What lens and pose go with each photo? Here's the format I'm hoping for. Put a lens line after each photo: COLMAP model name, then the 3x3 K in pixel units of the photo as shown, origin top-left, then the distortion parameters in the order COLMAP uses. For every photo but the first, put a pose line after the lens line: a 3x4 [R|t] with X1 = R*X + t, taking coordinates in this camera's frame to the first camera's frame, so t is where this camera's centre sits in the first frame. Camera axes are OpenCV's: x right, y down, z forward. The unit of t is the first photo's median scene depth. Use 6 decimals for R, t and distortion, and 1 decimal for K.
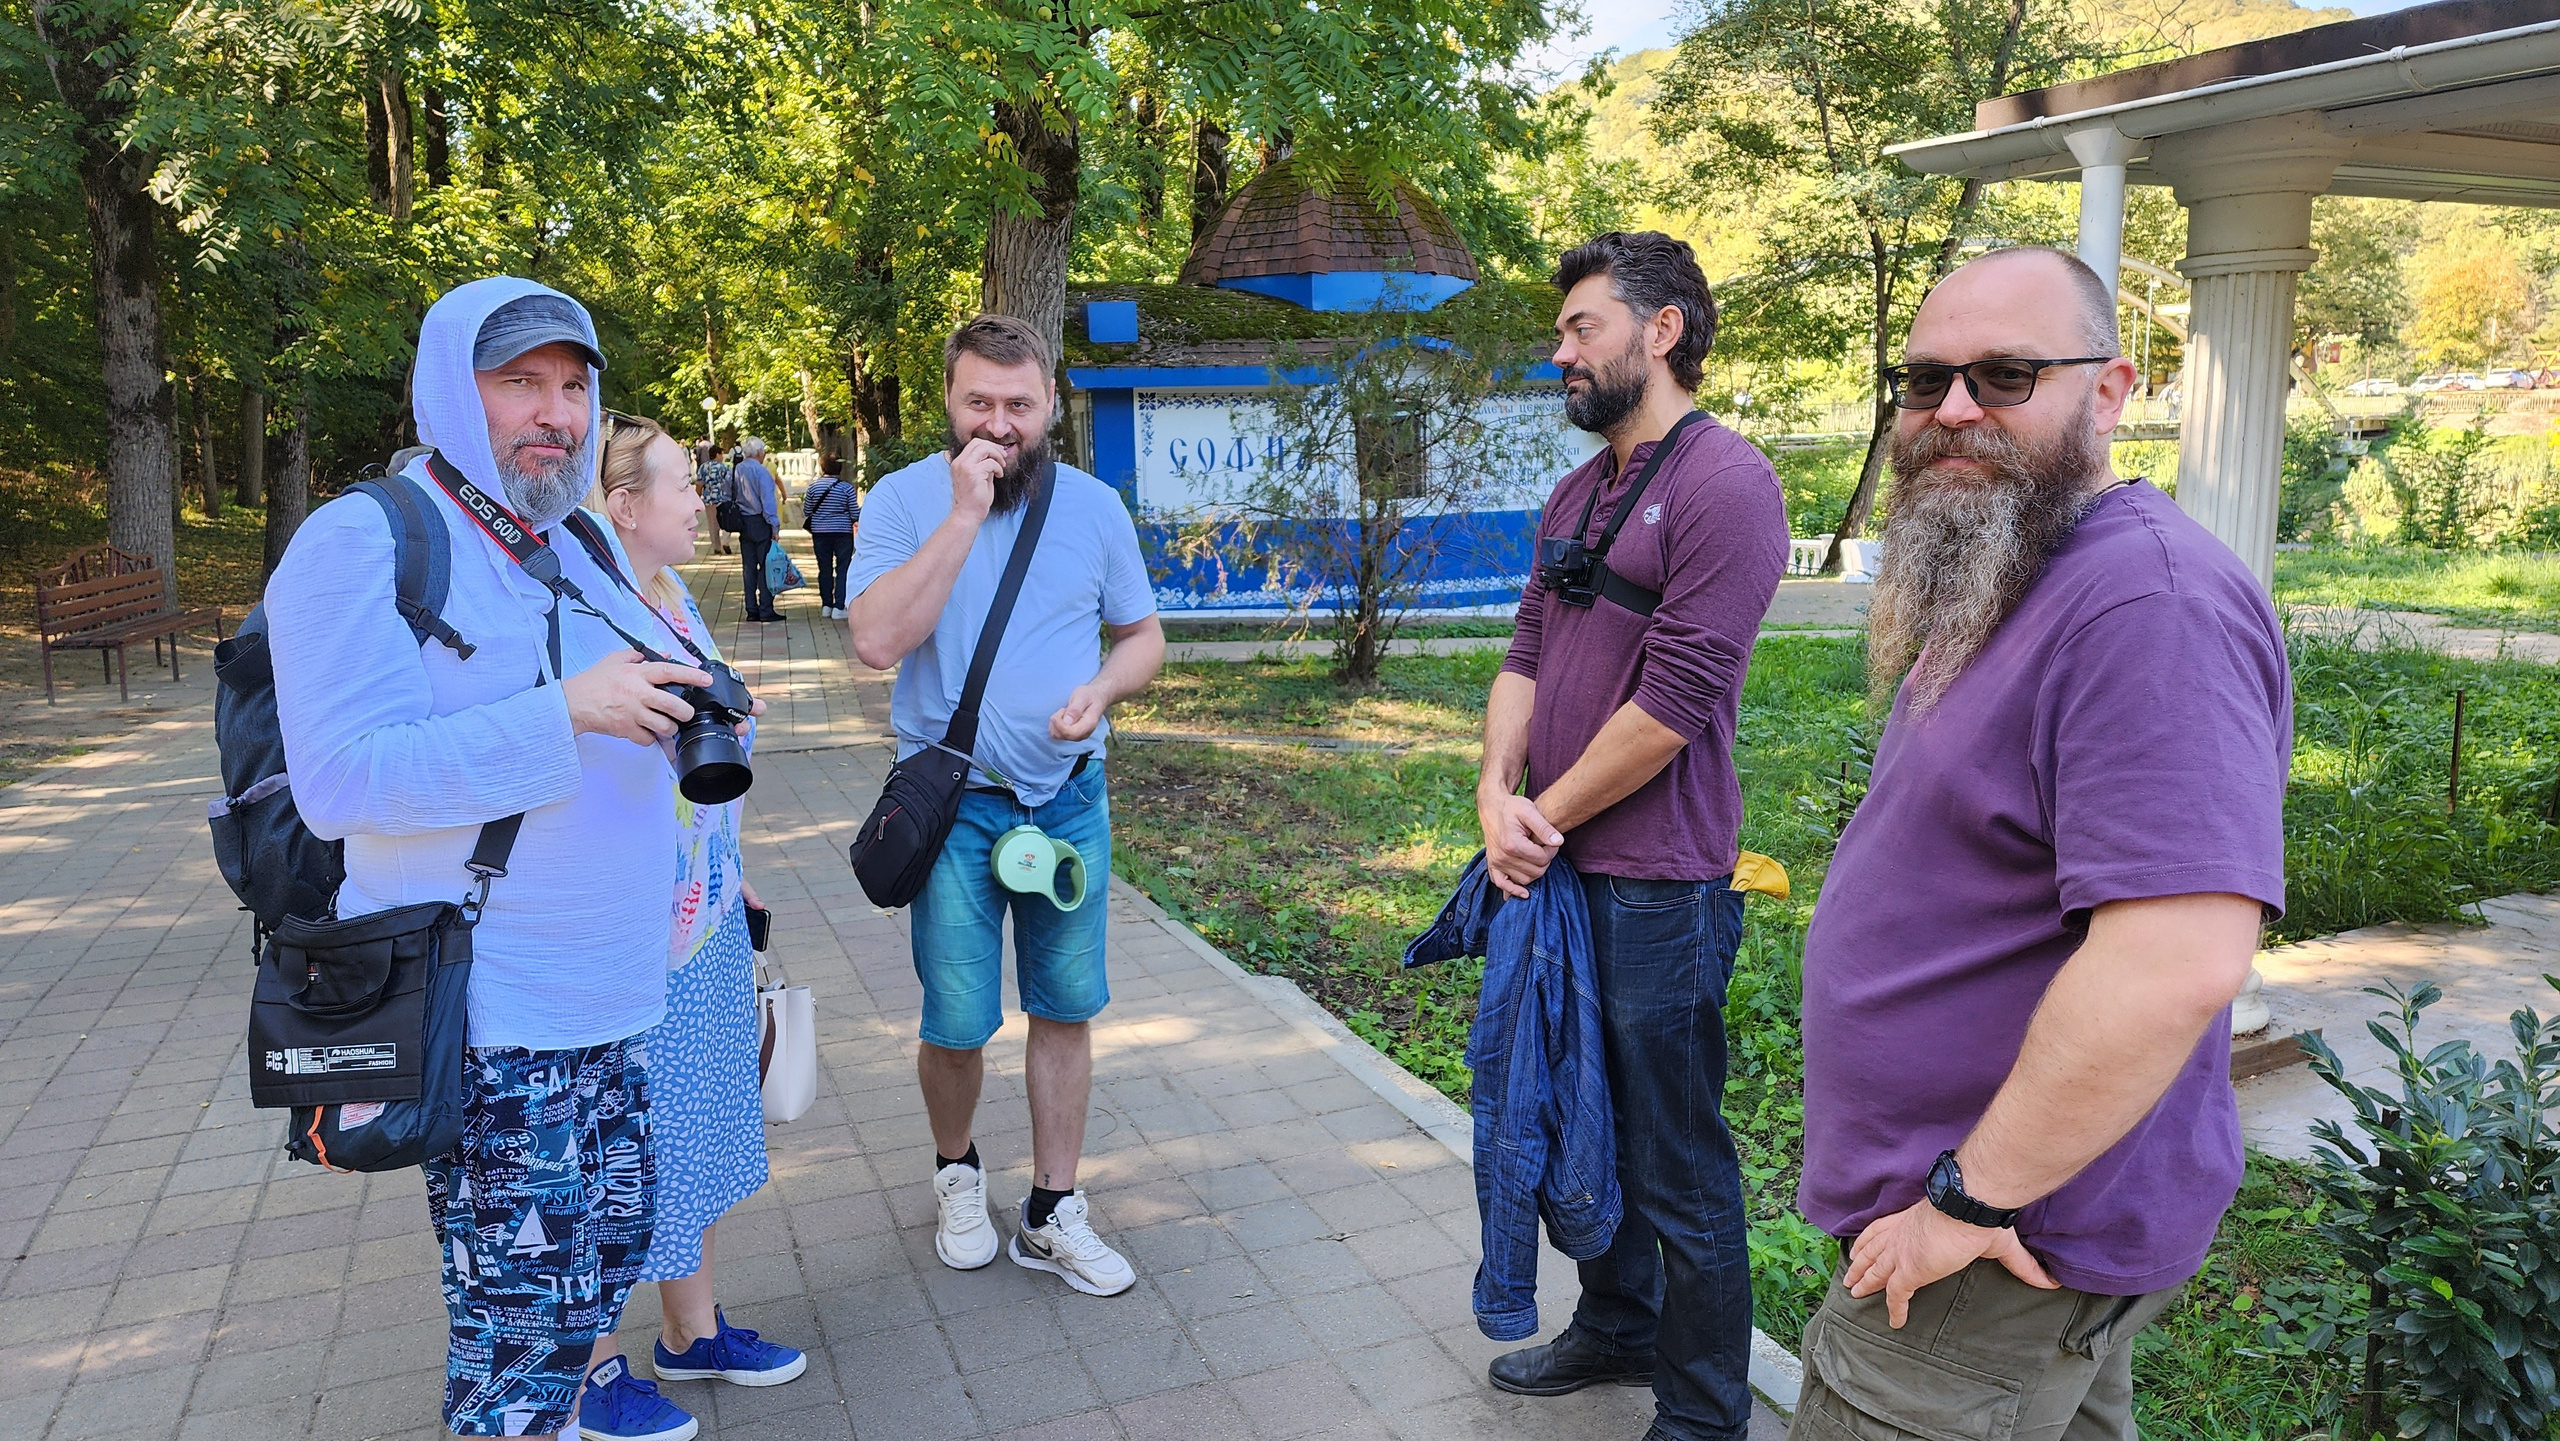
lens RADIAL K [[1665.2, 0, 1281.1], [0, 1665.2, 753.6], [0, 0, 1]] dist [0.094176, -0.084298]
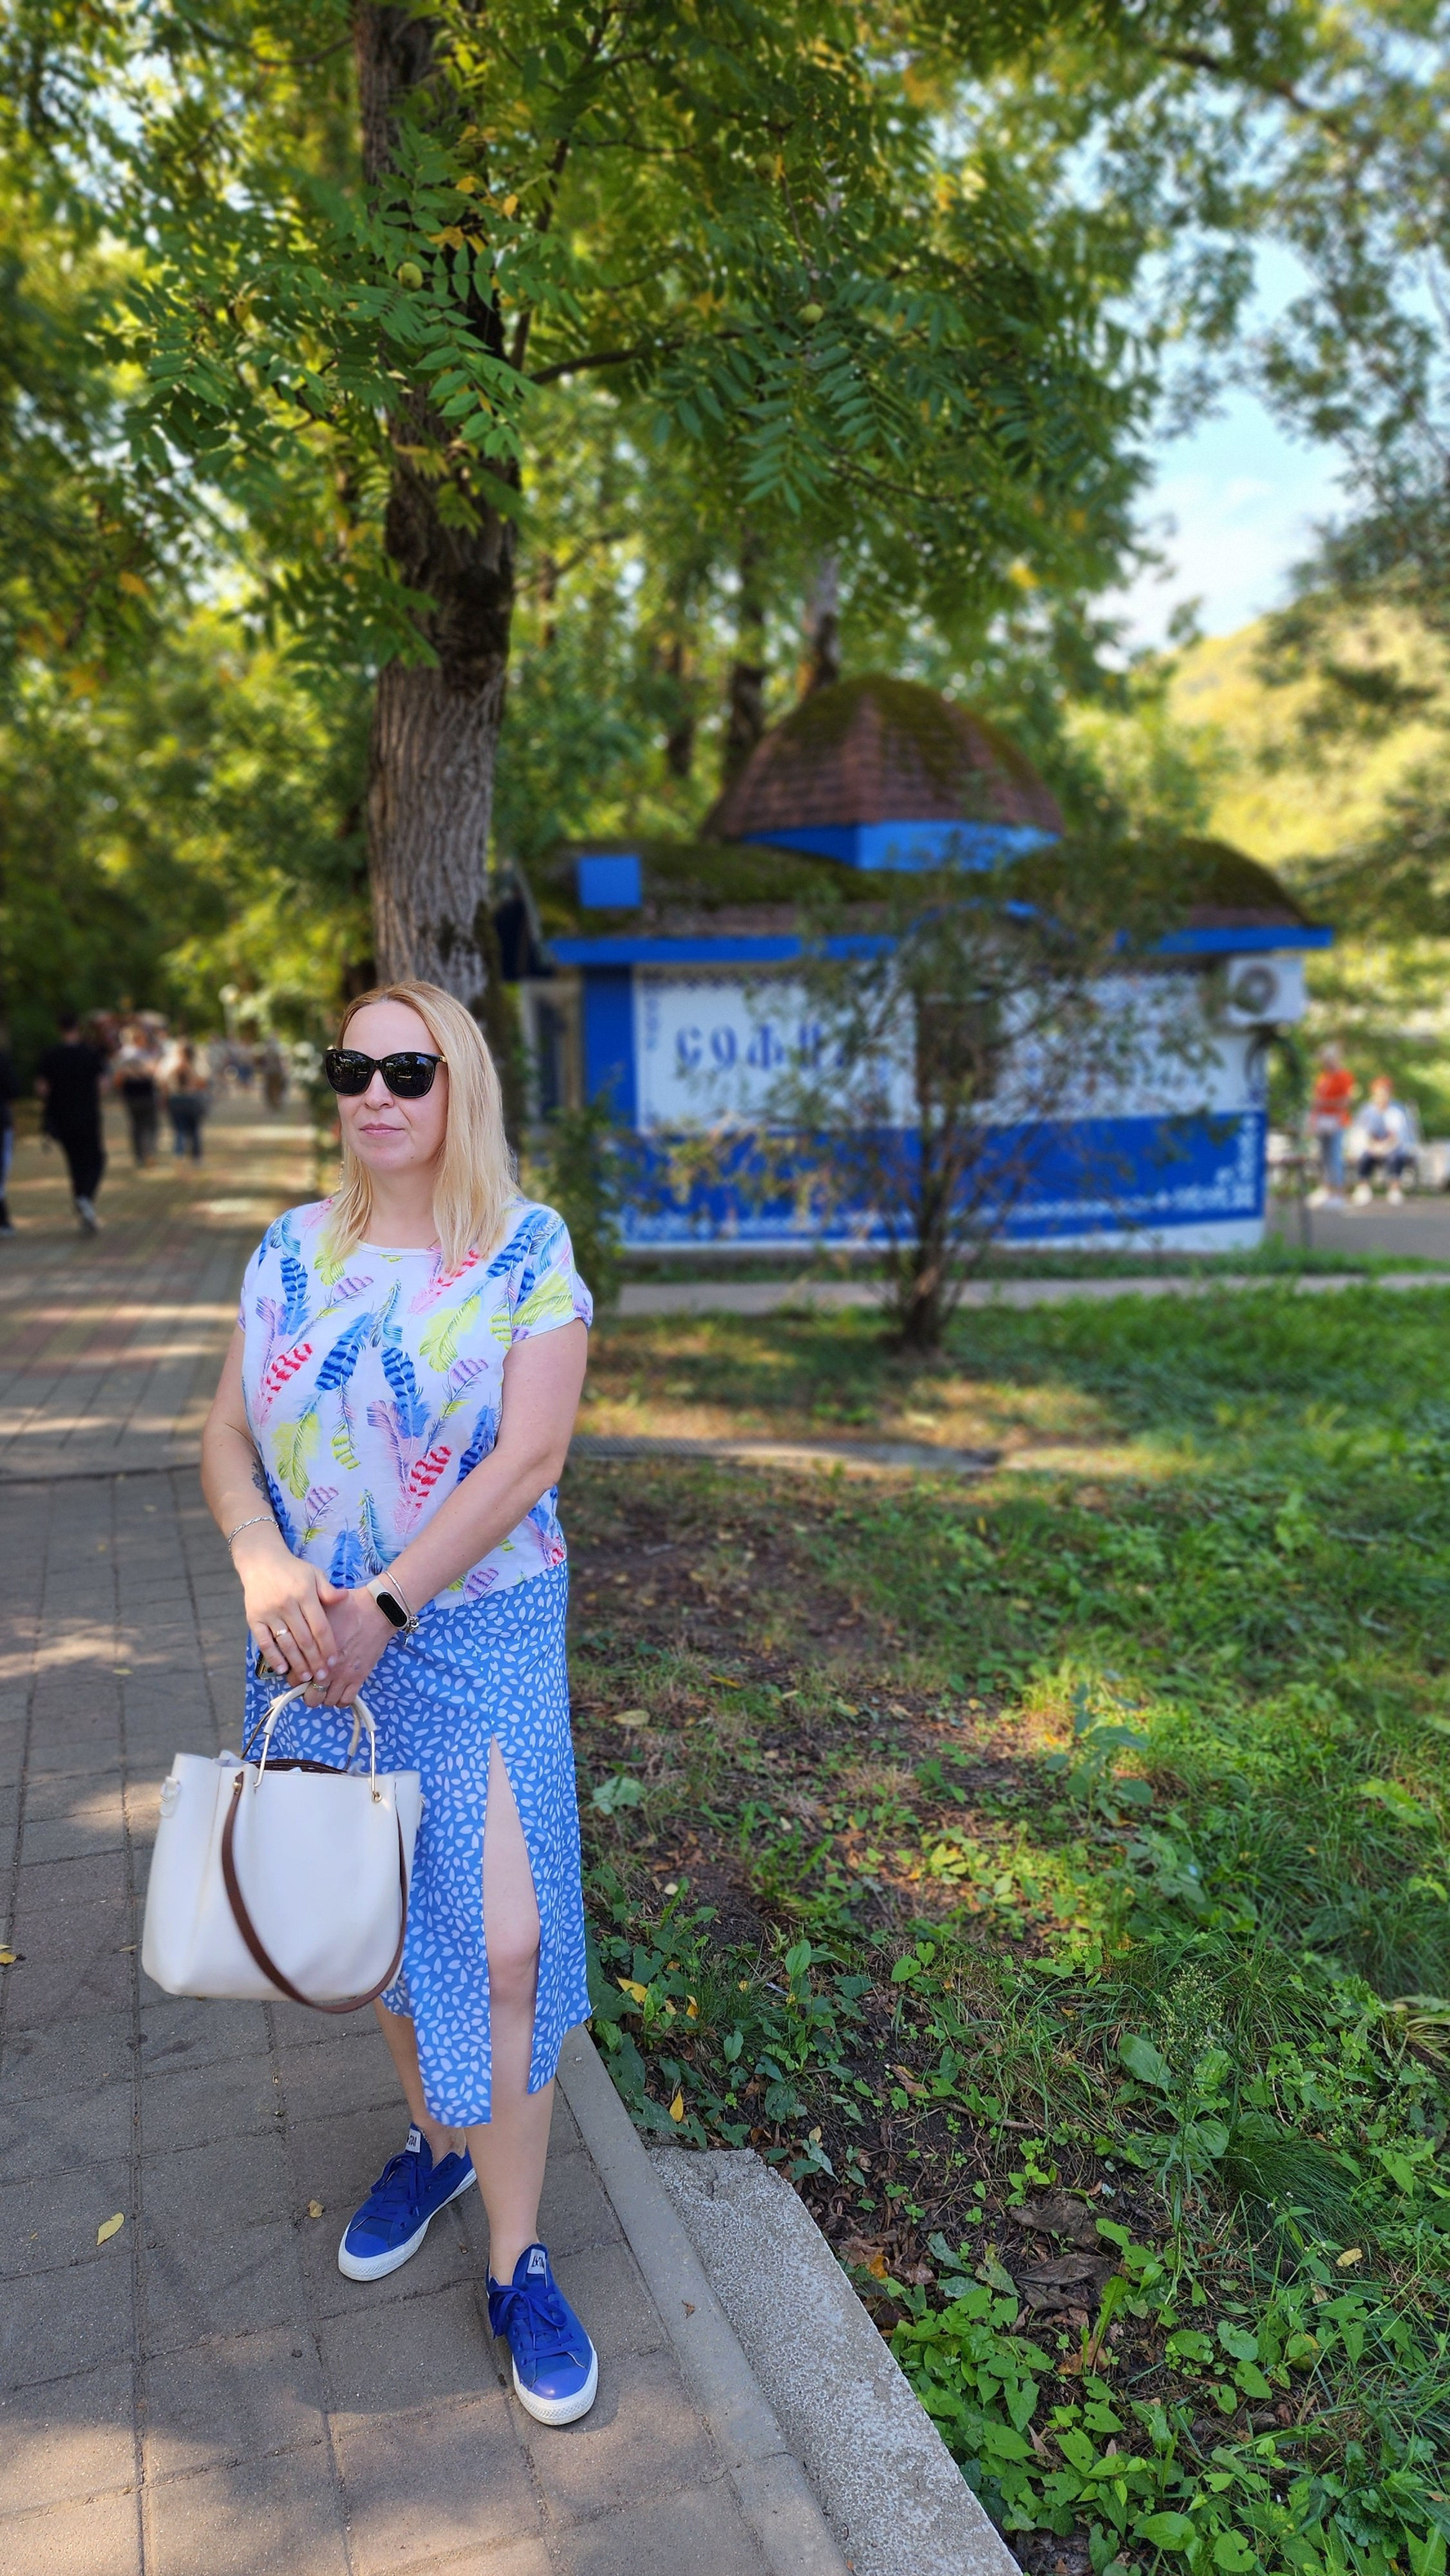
lens RADIAL K [[1673.4, 0, 720.0], [0, 1673.4, 1306.8], [0, 0, 1]] dist [0.093667, -0.080789]
pose [[0.998244, 0.013606, -0.057660, 0.001757], [-0.015043, 0.999585, -0.024569, -0.038009], [0.057301, 0.025393, 0.998034, 0.218801]]
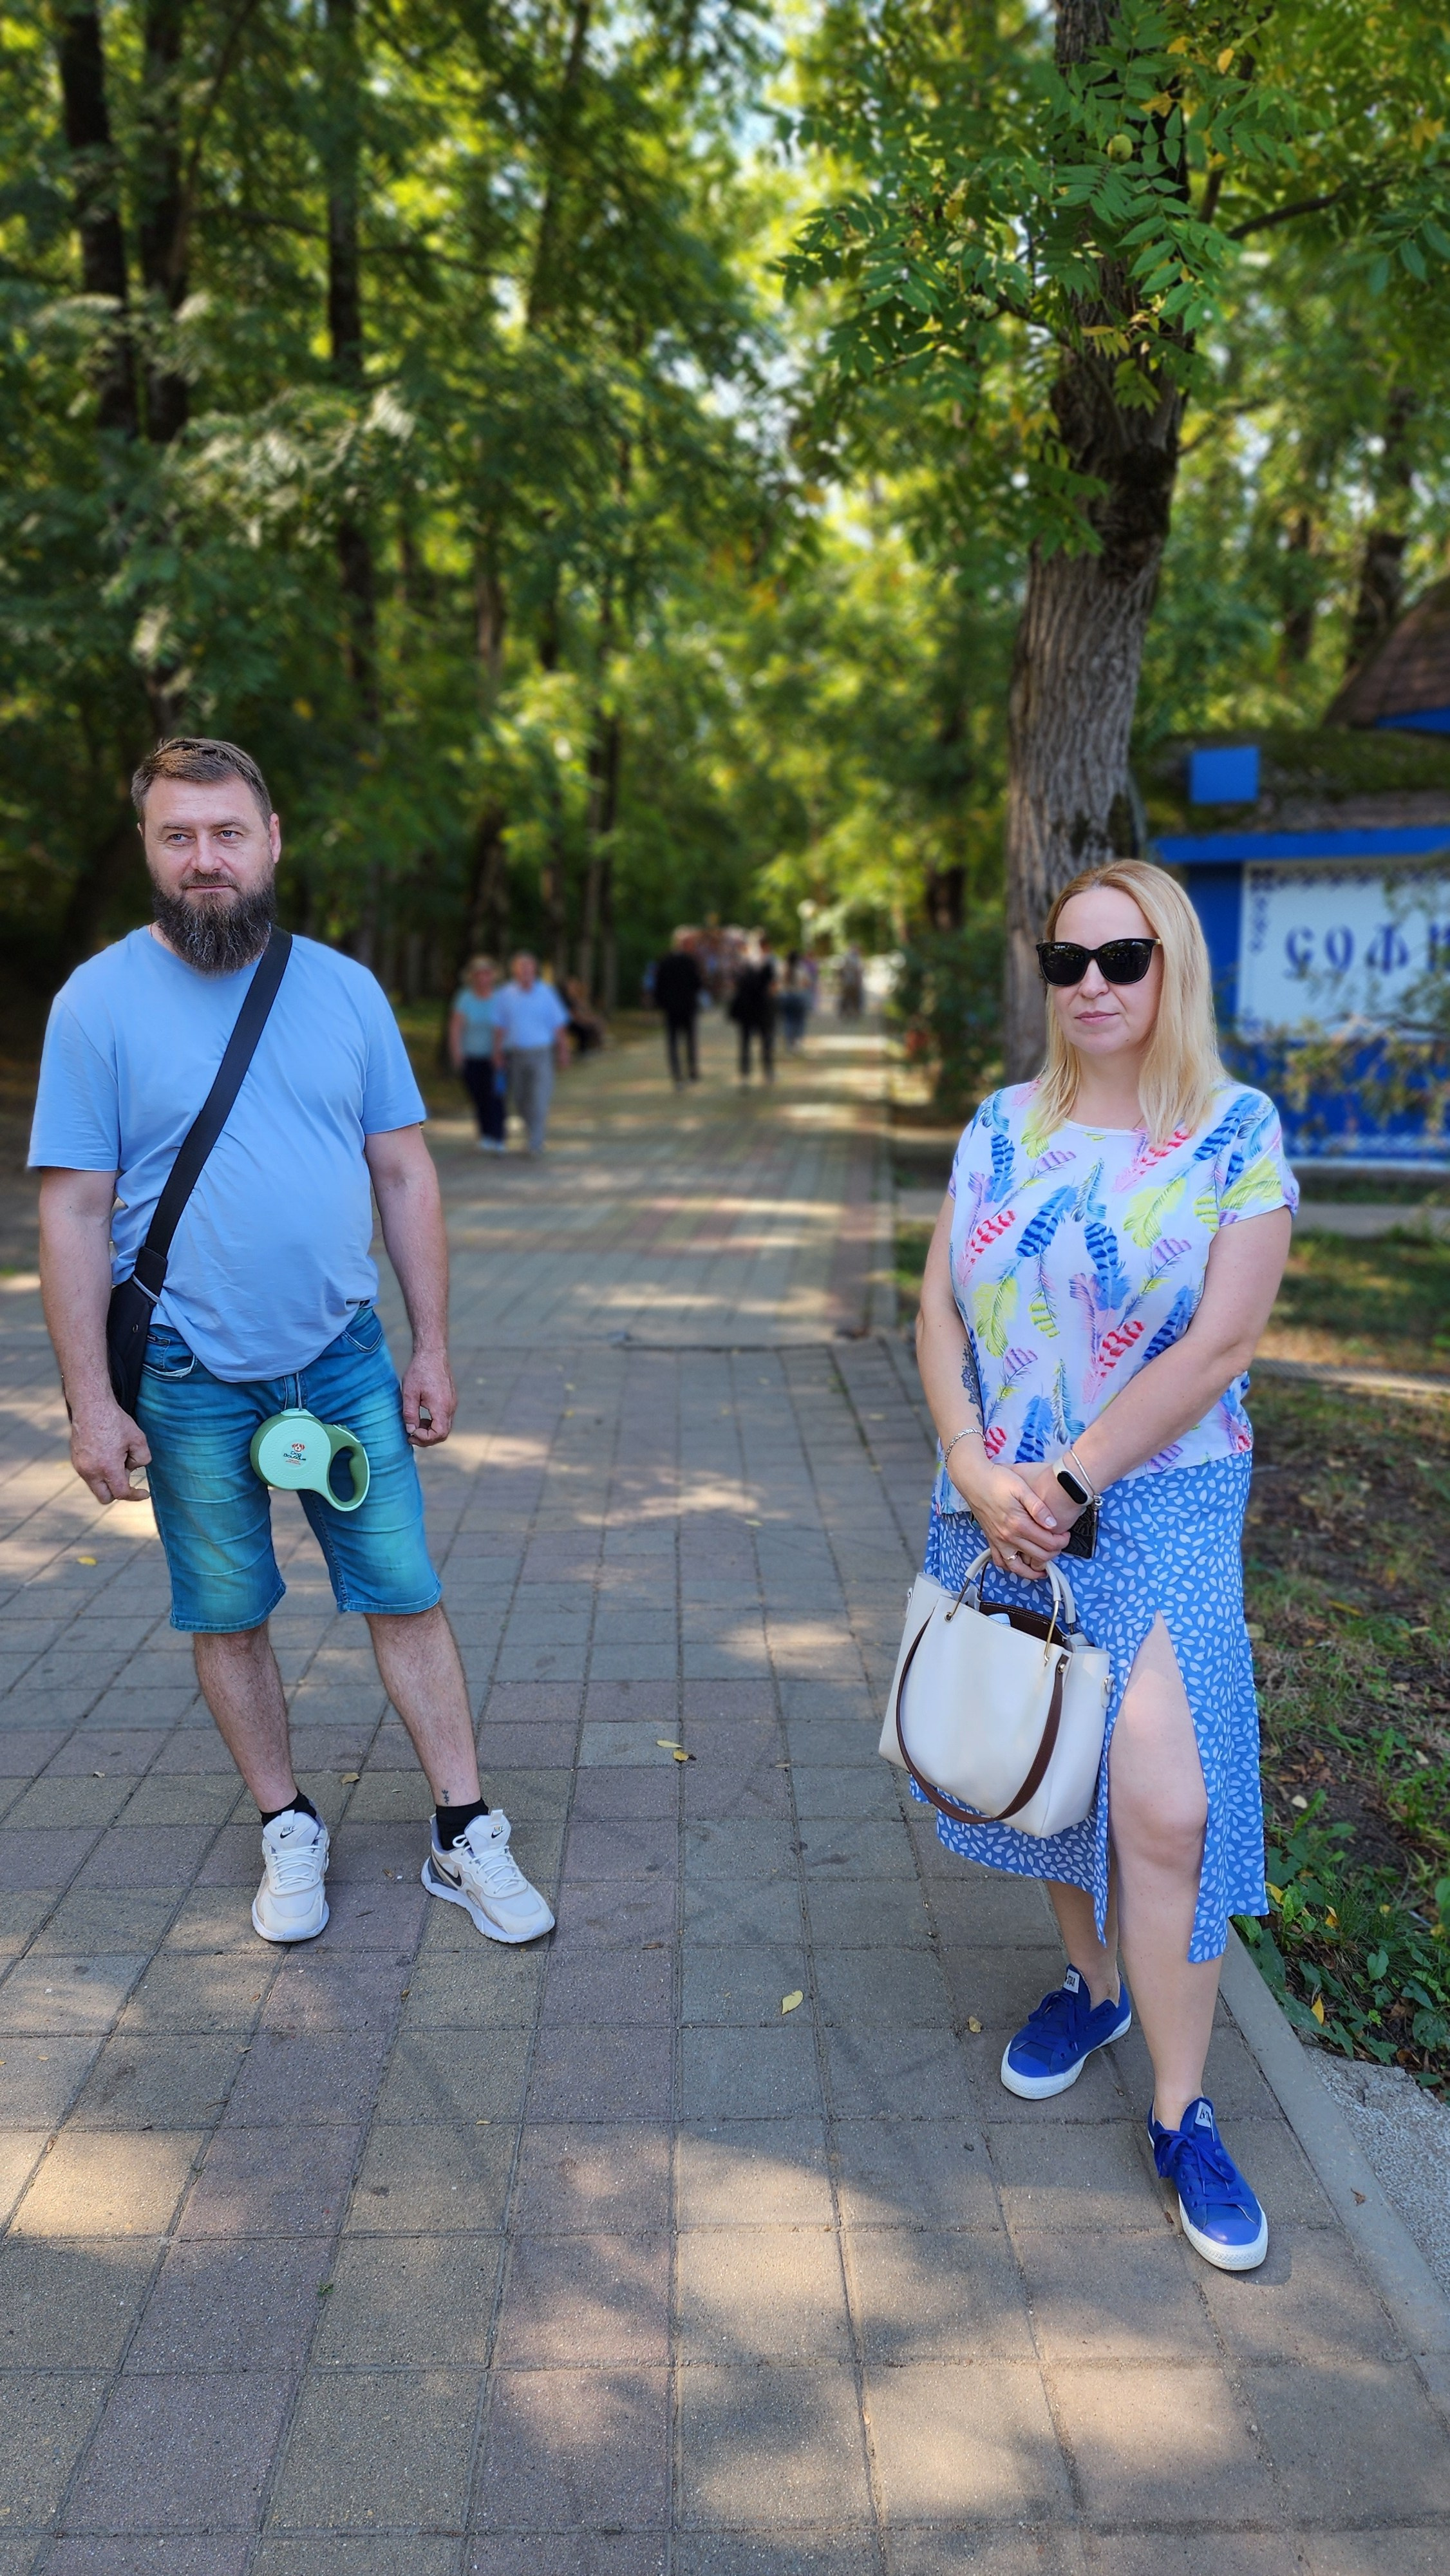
lens RADIAL K [[1675.4, 0, 725.0], [0, 1675.4, 1288.0], [0, 0, 1]] dist [0.094176, -0.084298]
pose [[0.927933, 0.076998, -0.364708, -0.011958], [-0.071451, 0.997031, 0.028702, -0.033114], [0.365835, -0.000575, 0.930679, 0.210464]]
